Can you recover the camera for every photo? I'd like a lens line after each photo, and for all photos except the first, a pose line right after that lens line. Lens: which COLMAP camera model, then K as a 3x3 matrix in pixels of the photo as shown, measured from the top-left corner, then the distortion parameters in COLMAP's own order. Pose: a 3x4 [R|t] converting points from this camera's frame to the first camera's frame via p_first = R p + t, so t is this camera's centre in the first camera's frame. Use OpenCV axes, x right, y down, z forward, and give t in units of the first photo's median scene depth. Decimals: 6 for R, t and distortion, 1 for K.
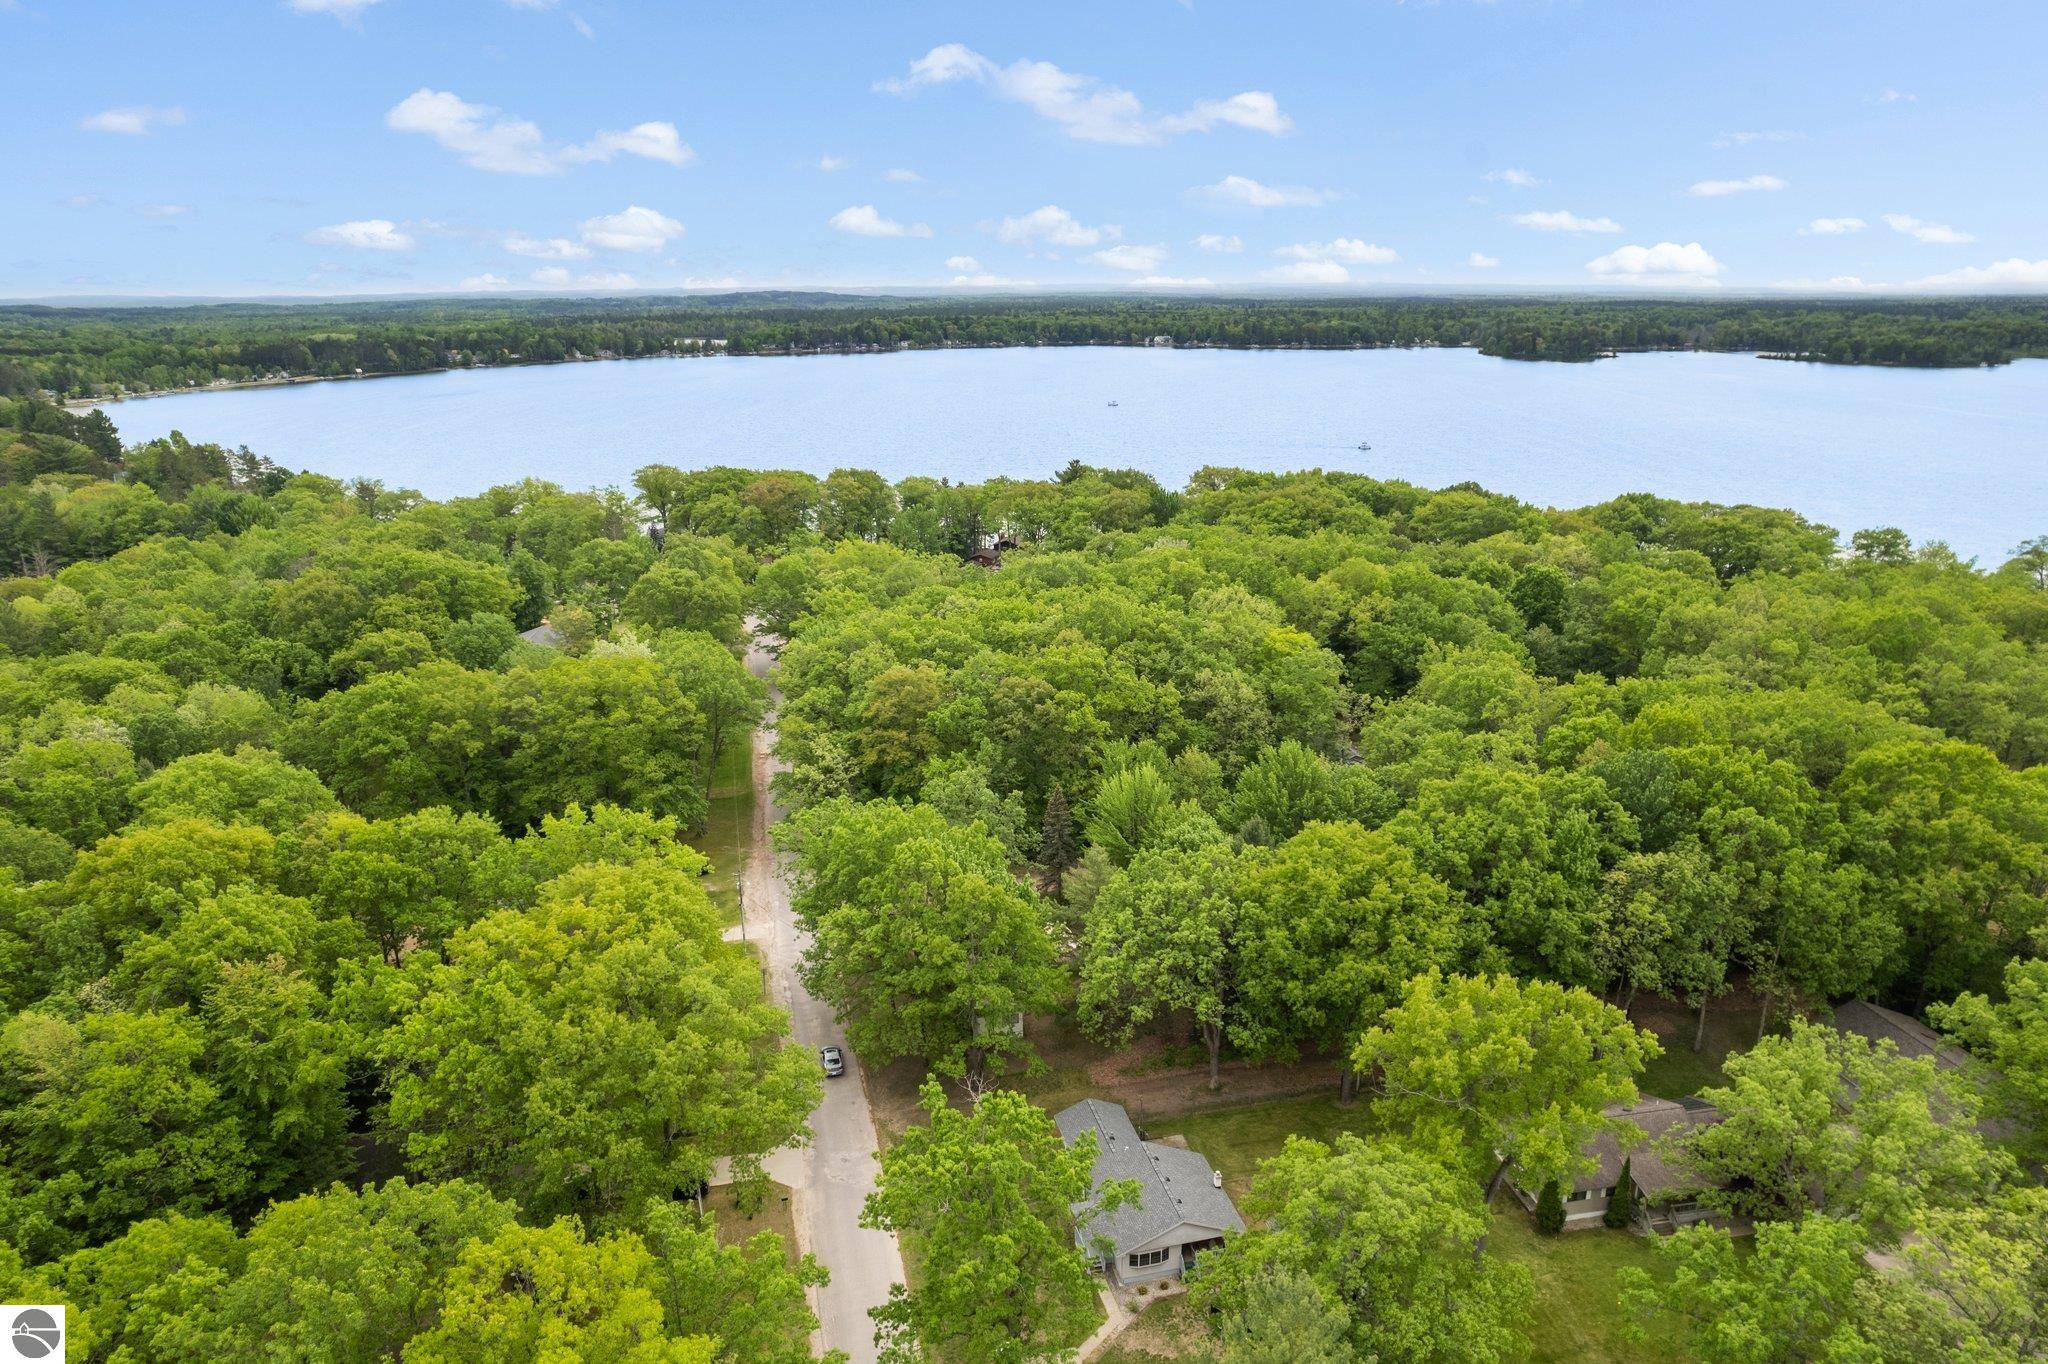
lens RADIAL K [[1332.6, 0, 1033.4], [0, 1332.6, 696.4], [0, 0, 1]] dist [-0.077933, 0.068589]
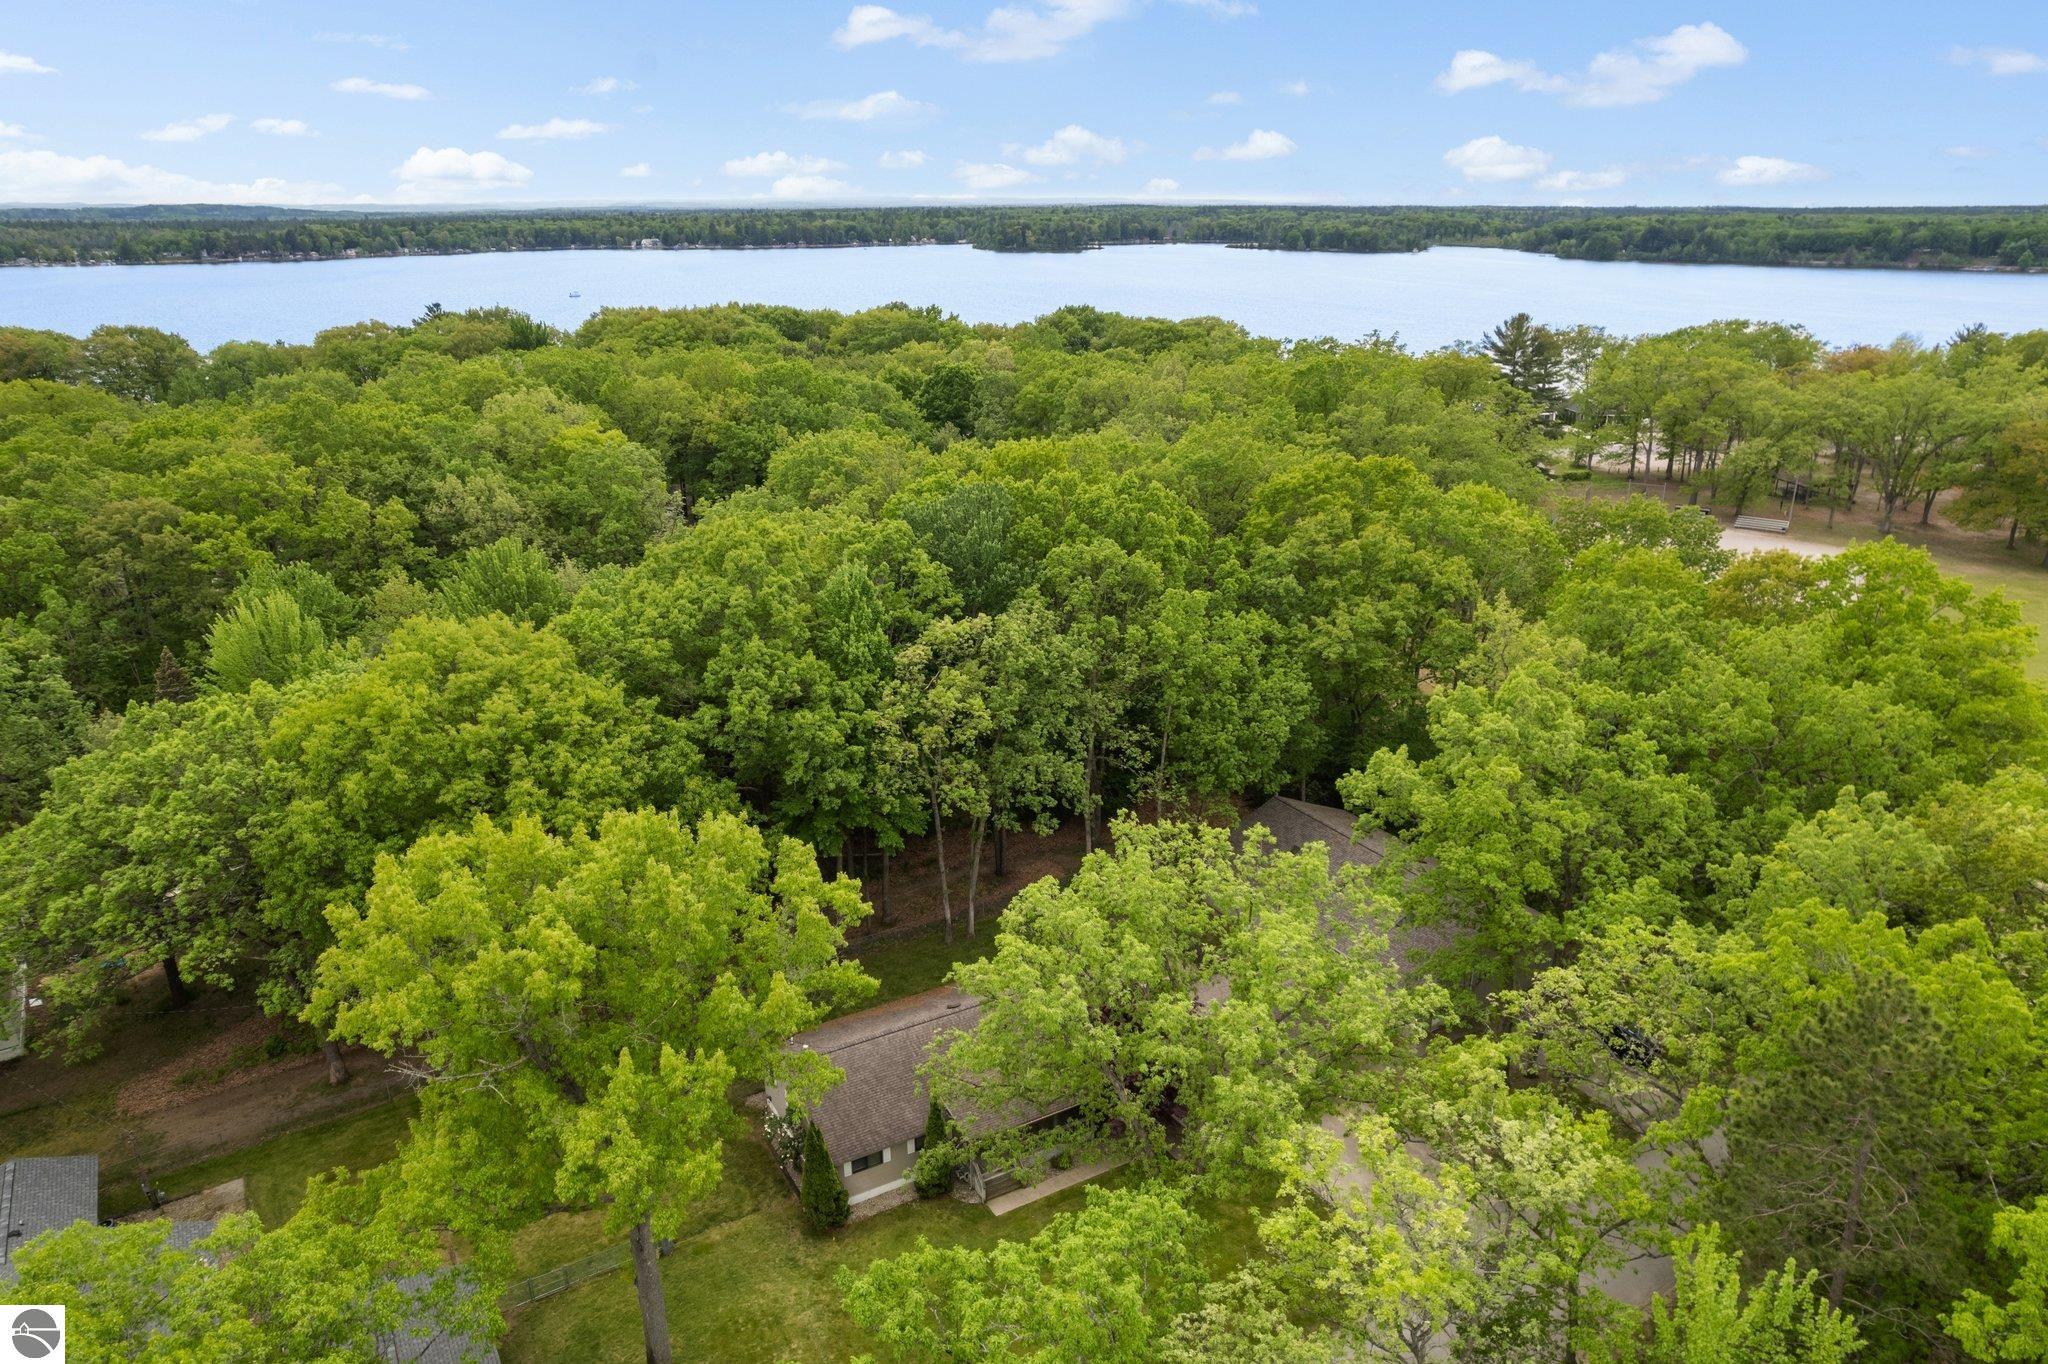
lens RADIAL K [[1324.3, 0, 1036.9], [0, 1324.3, 690.0], [0, 0, 1]] dist [-0.077088, 0.066408]
pose [[0.939755, -0.113414, 0.322486, 0.172540], [0.096175, 0.992973, 0.068952, 0.069239], [-0.328041, -0.033782, 0.944059, 0.217614]]
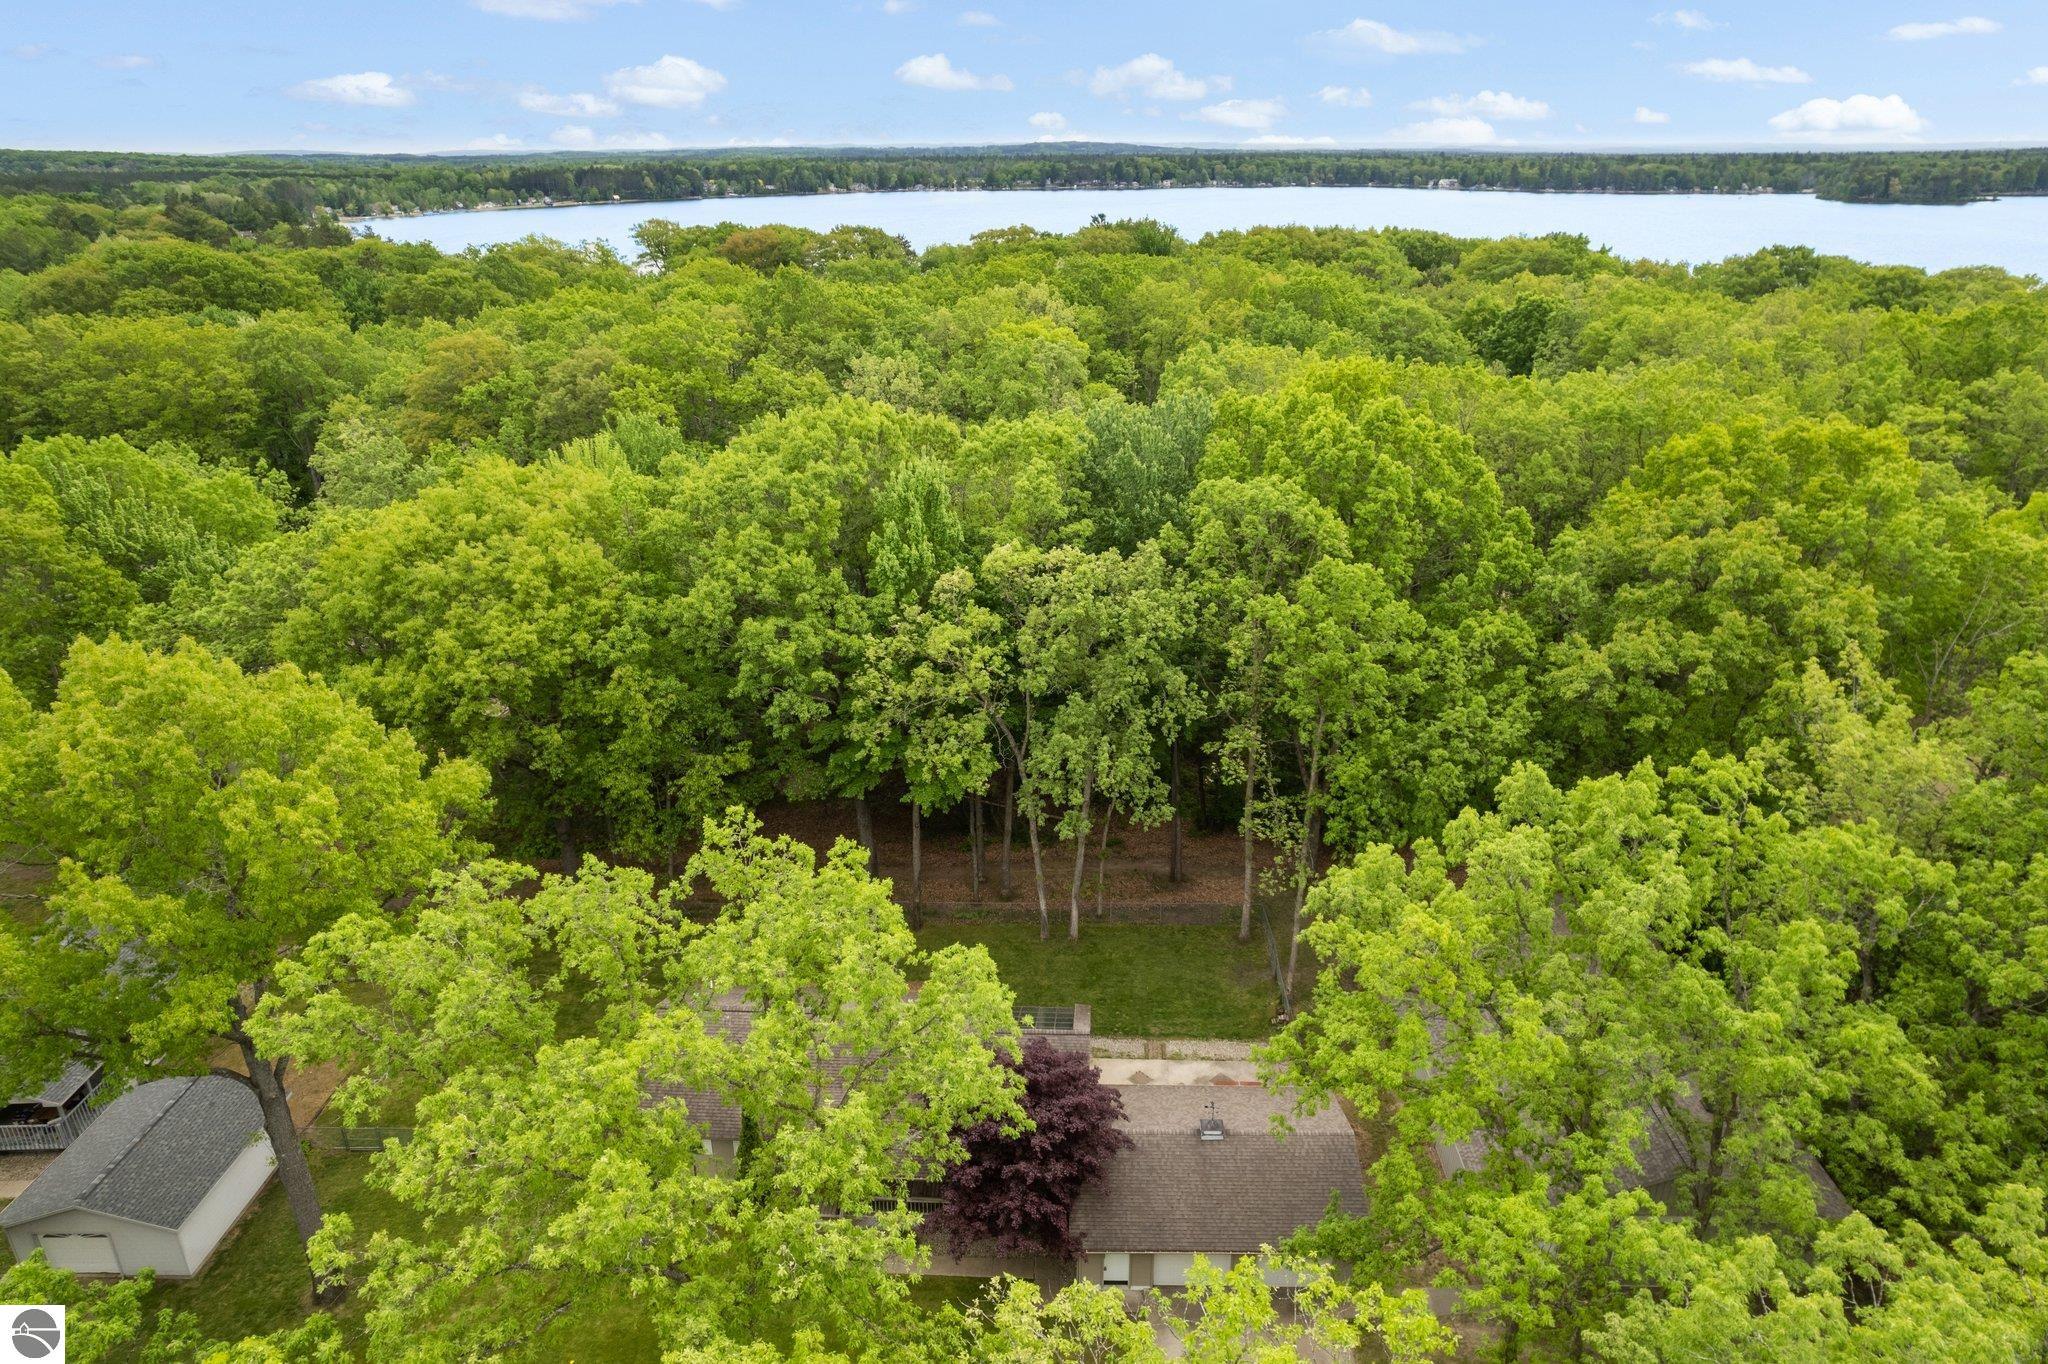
lens RADIAL K [[1335.8, 0, 1041.1], [0, 1335.8, 679.9], [0, 0, 1]] dist [-0.090996, 0.079635]
pose [[0.974508, 0.084603, -0.207788, 0.353521], [-0.067100, 0.993688, 0.089897, 0.076086], [0.214082, -0.073662, 0.974034, 0.291631]]
